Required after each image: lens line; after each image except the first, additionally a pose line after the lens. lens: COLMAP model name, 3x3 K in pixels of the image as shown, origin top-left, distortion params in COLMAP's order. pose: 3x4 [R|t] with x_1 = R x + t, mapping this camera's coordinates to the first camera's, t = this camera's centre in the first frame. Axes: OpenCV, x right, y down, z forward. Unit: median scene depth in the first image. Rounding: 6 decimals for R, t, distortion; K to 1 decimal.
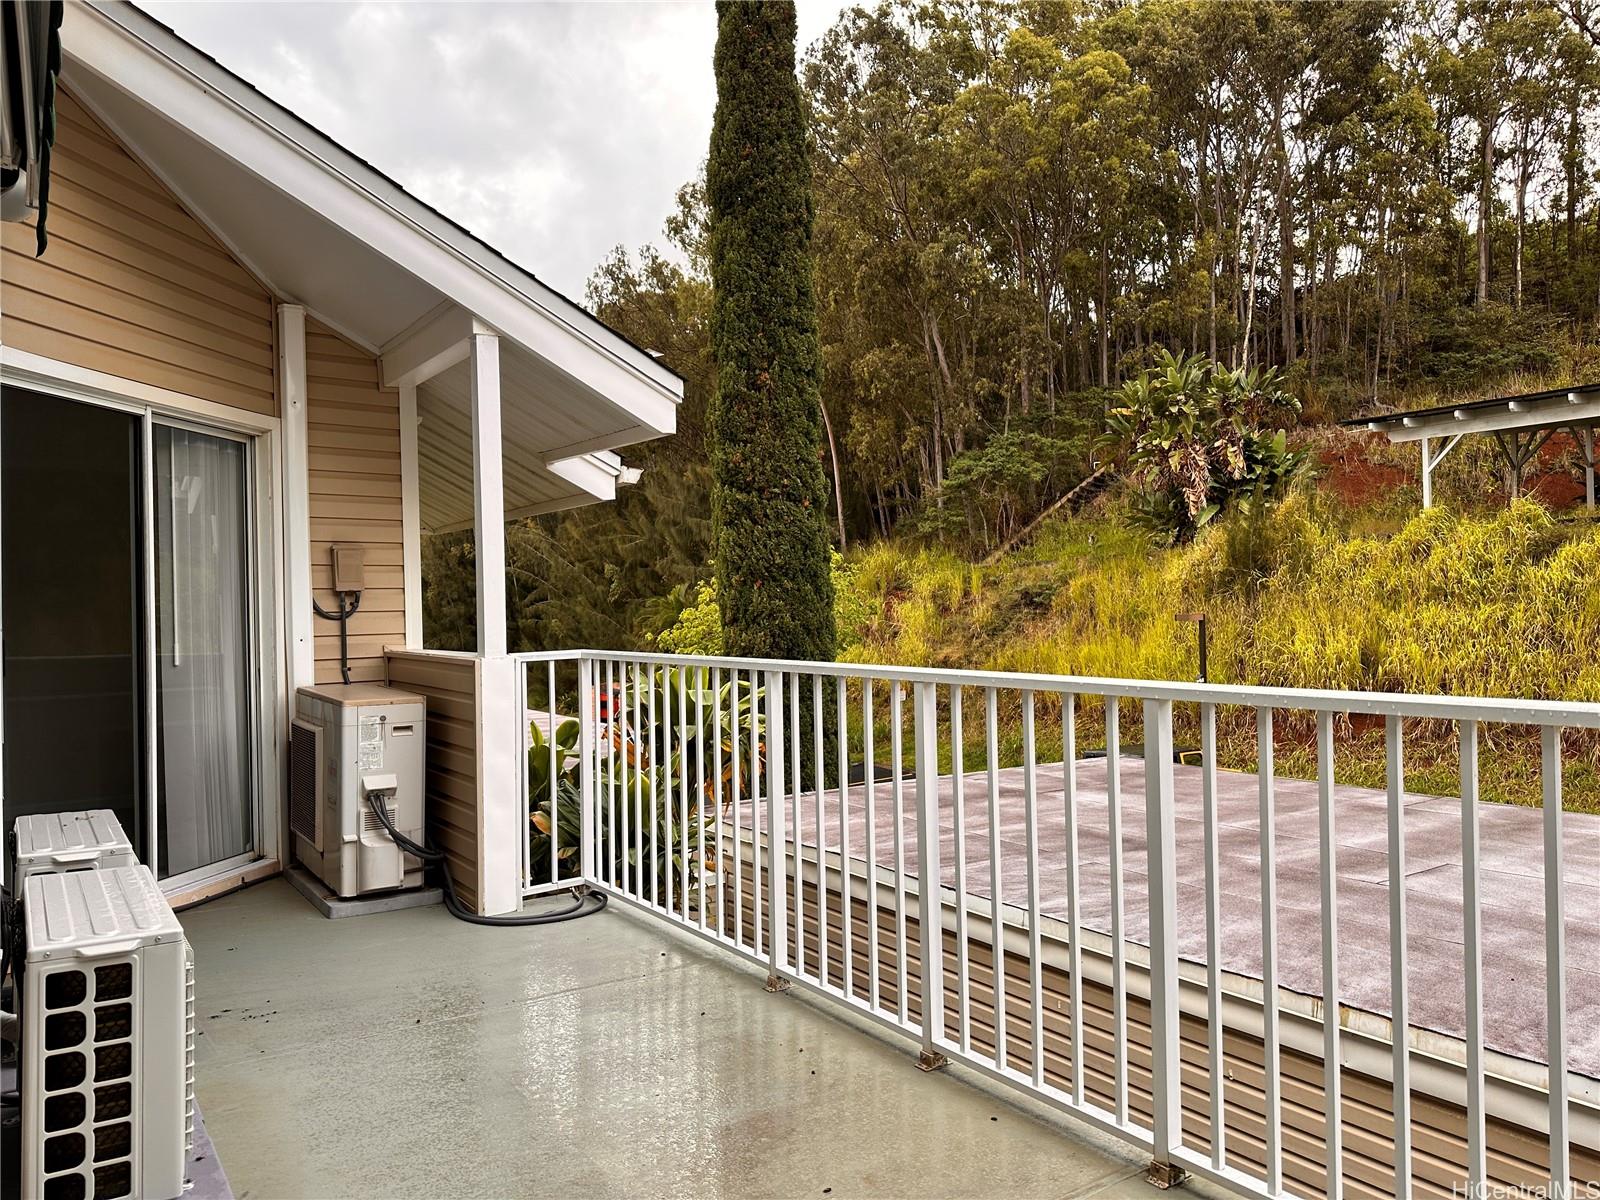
lens RADIAL K [[1125.7, 0, 807.4], [0, 1125.7, 604.0], [0, 0, 1]] dist [0.061990, -0.078286]
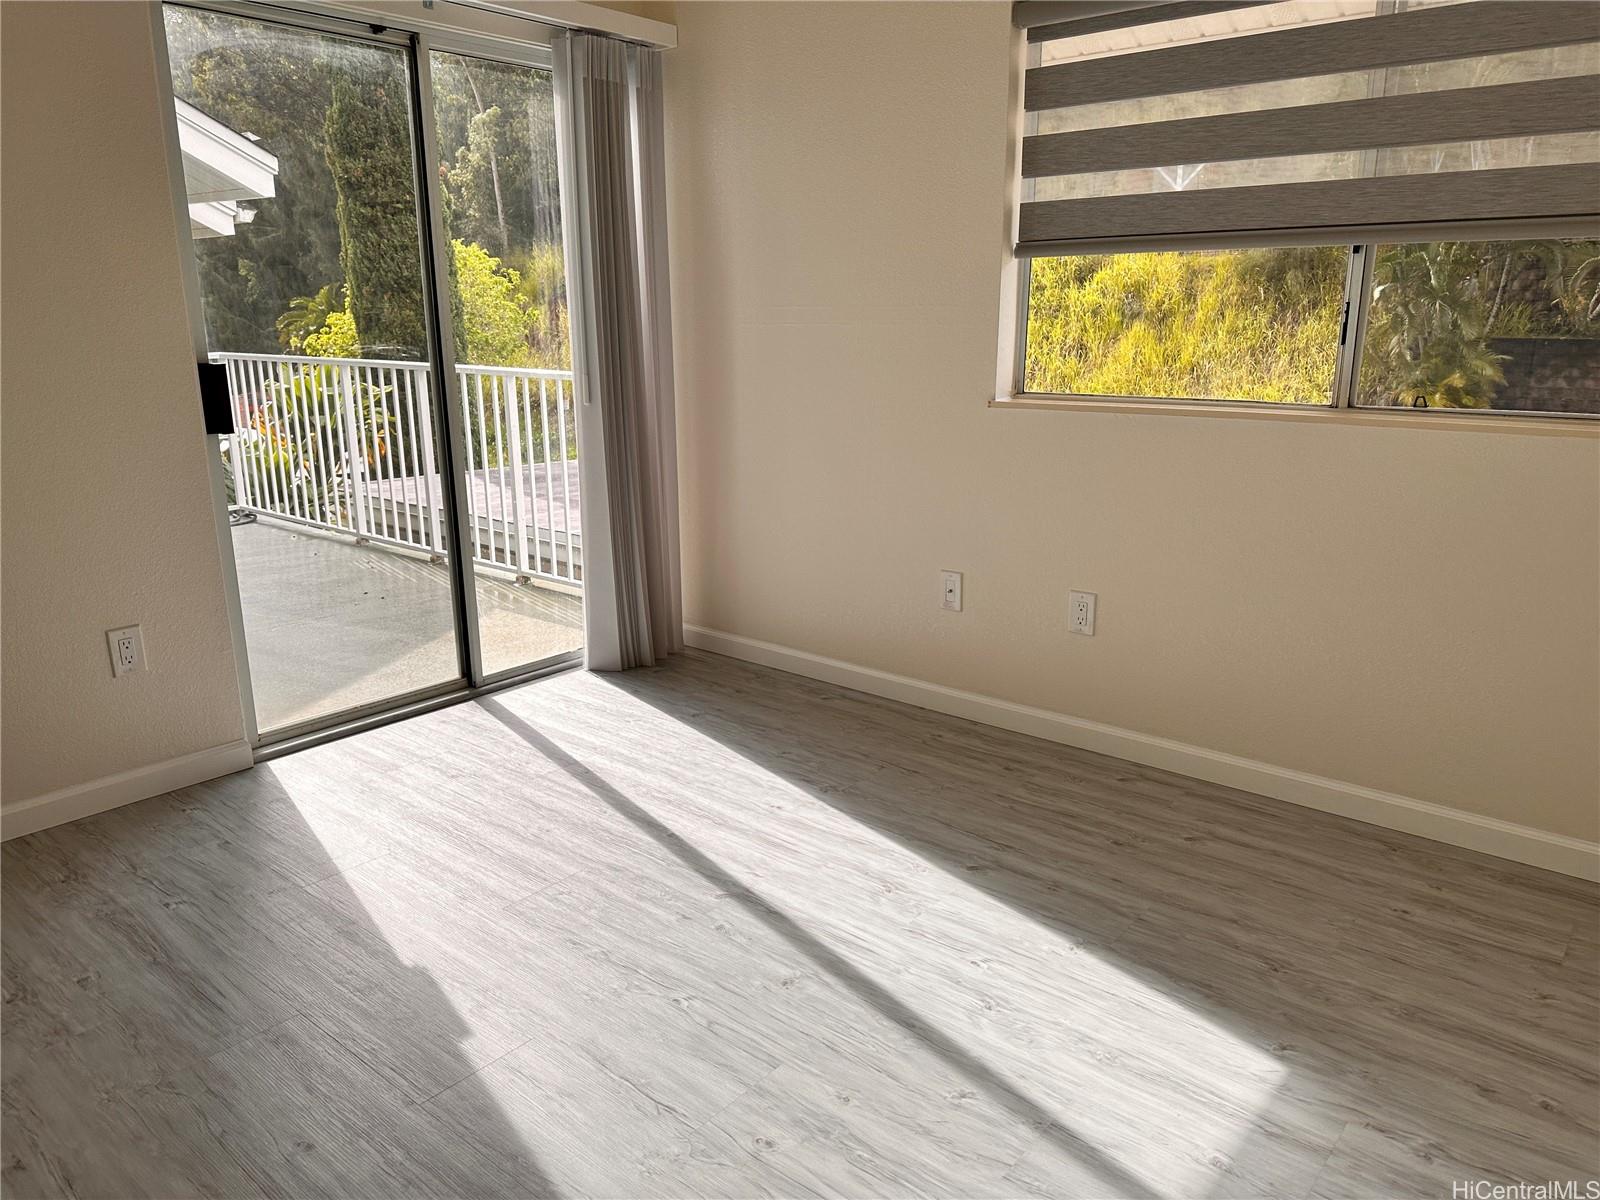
lens RADIAL K [[1125.7, 0, 799.7], [0, 1125.7, 605.6], [0, 0, 1]] dist [0.061990, -0.078286]
pose [[0.965551, -0.050671, 0.255232, 0.046023], [-0.015398, 0.968012, 0.250432, -0.008017], [-0.259758, -0.245735, 0.933885, -0.227651]]
